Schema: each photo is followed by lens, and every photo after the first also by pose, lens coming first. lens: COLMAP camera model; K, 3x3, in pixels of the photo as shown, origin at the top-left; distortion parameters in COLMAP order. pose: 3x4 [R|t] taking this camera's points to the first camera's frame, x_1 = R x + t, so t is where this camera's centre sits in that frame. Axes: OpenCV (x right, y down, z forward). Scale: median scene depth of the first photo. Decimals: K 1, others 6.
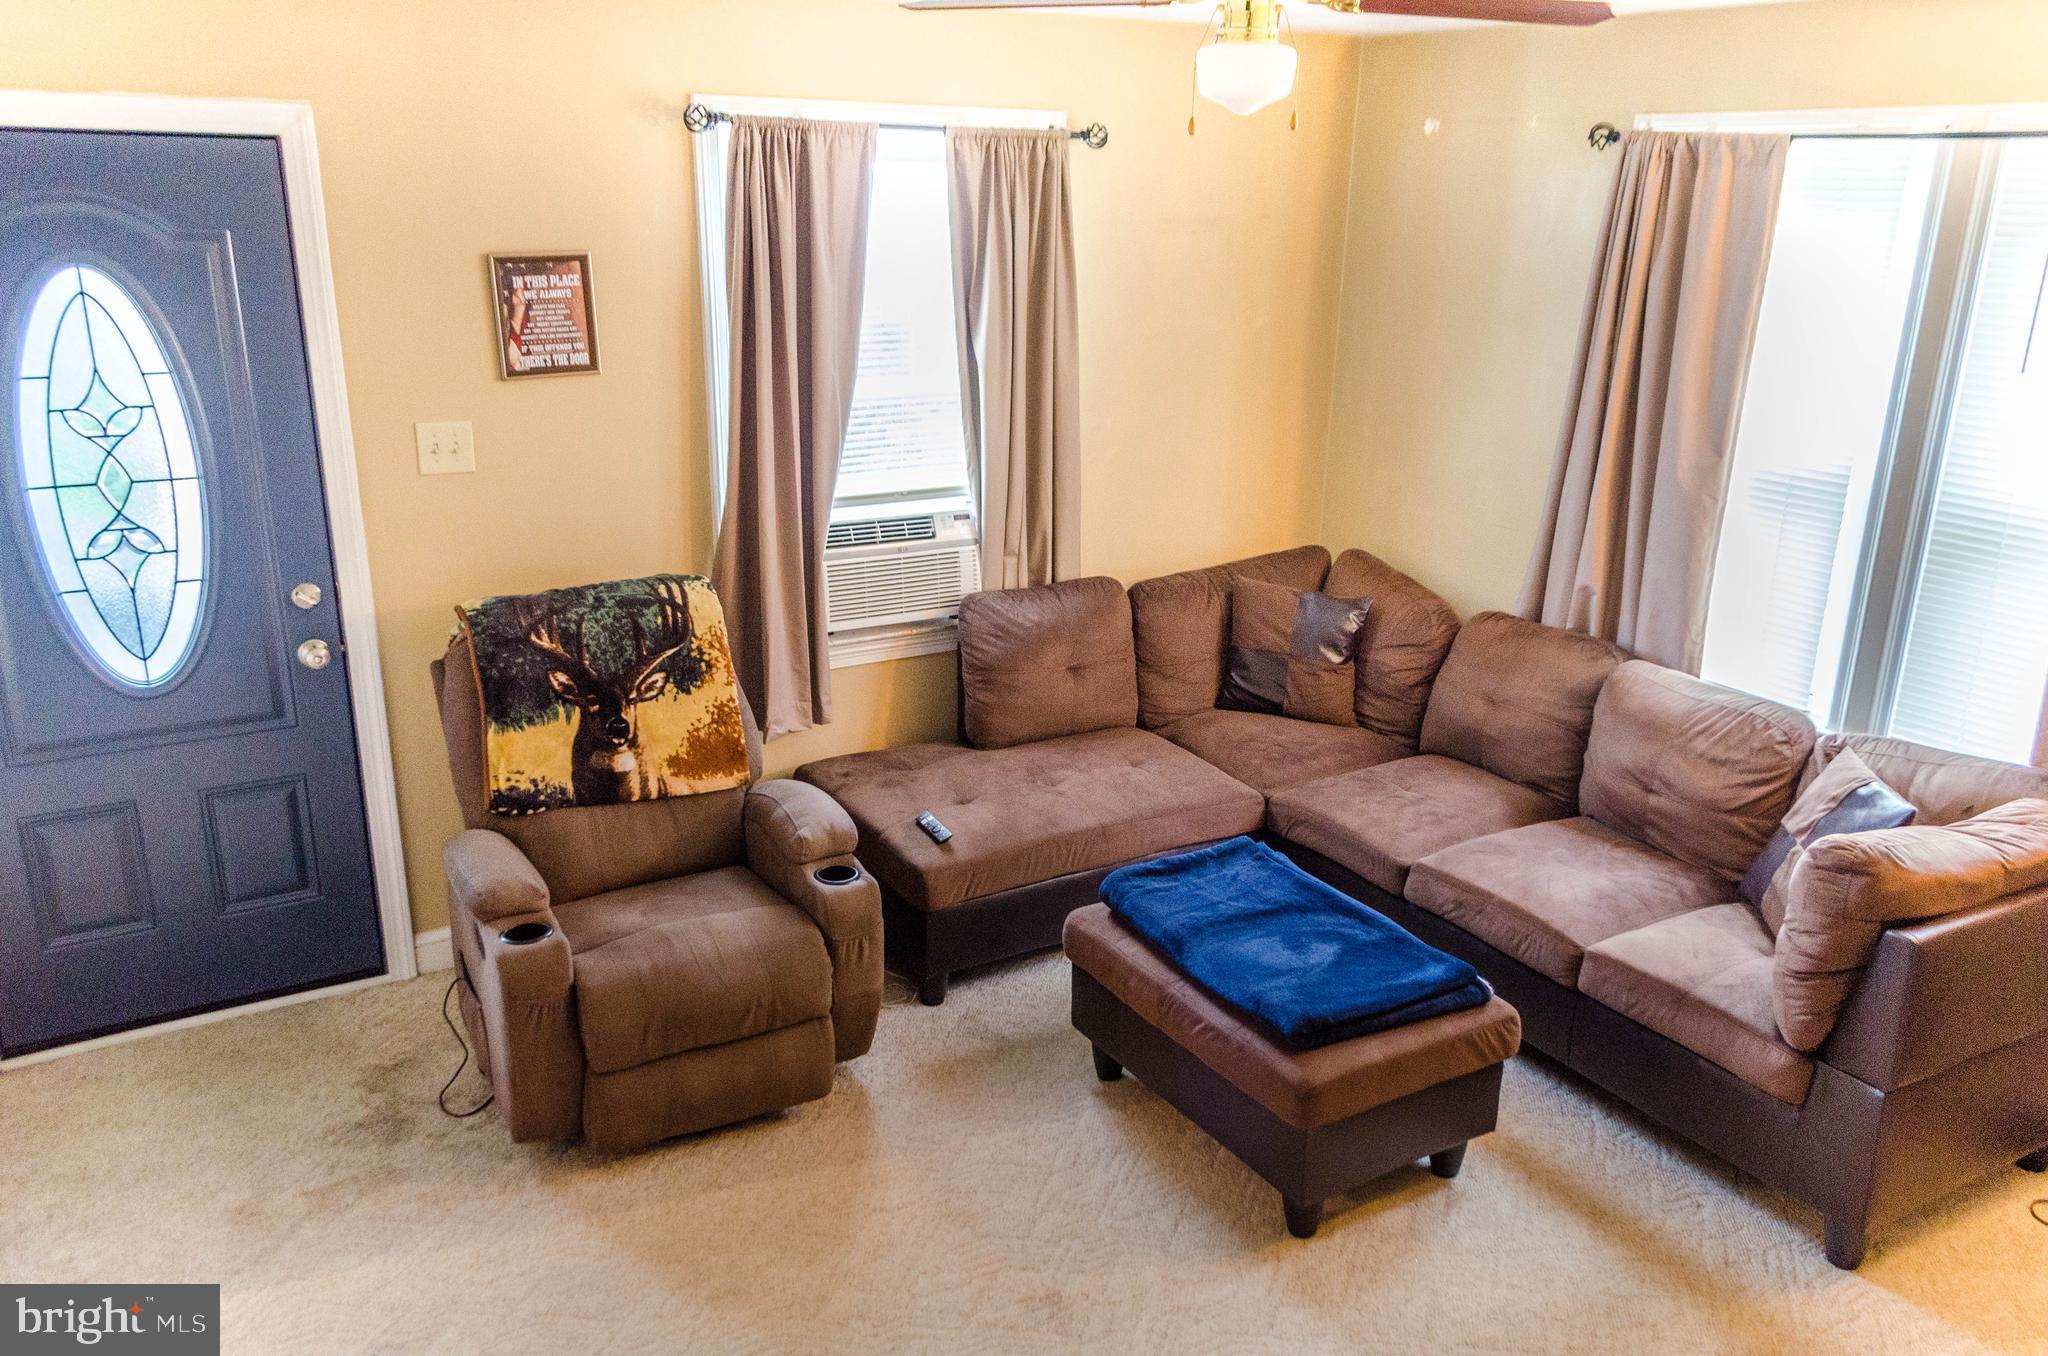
lens RADIAL K [[1540.0, 0, 1031.9], [0, 1540.0, 670.6], [0, 0, 1]] dist [0.036579, -0.030438]
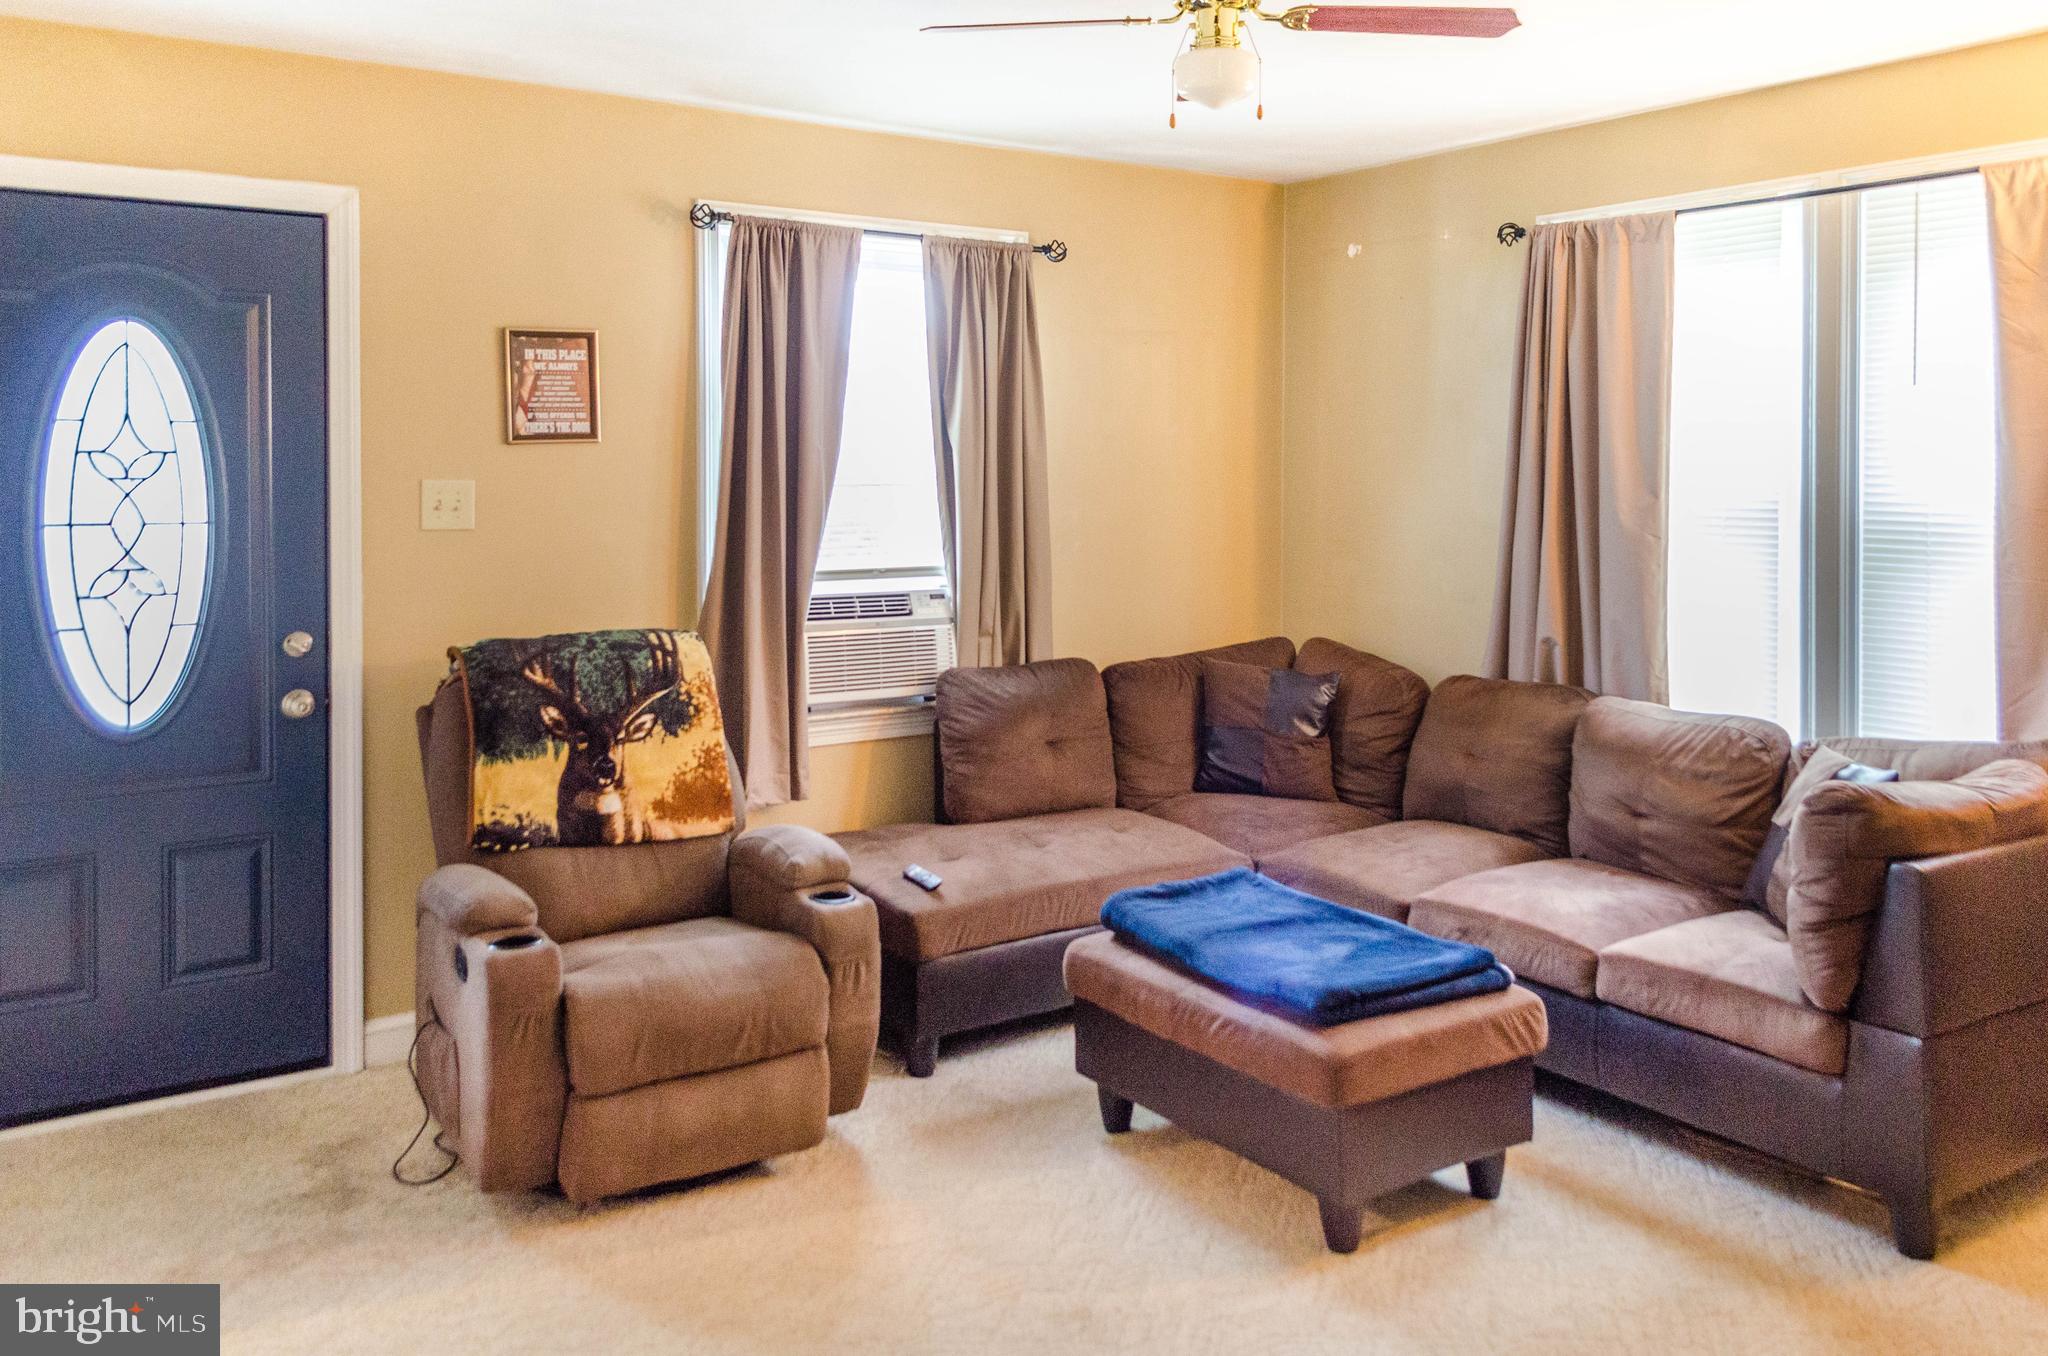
lens RADIAL K [[1581.1, 0, 1021.6], [0, 1581.1, 464.5], [0, 0, 1]] dist [0.038640, -0.024010]
pose [[0.998820, -0.017167, 0.045439, -0.045641], [0.029859, 0.954844, -0.295602, 0.163733], [-0.038313, 0.296610, 0.954230, -0.037896]]
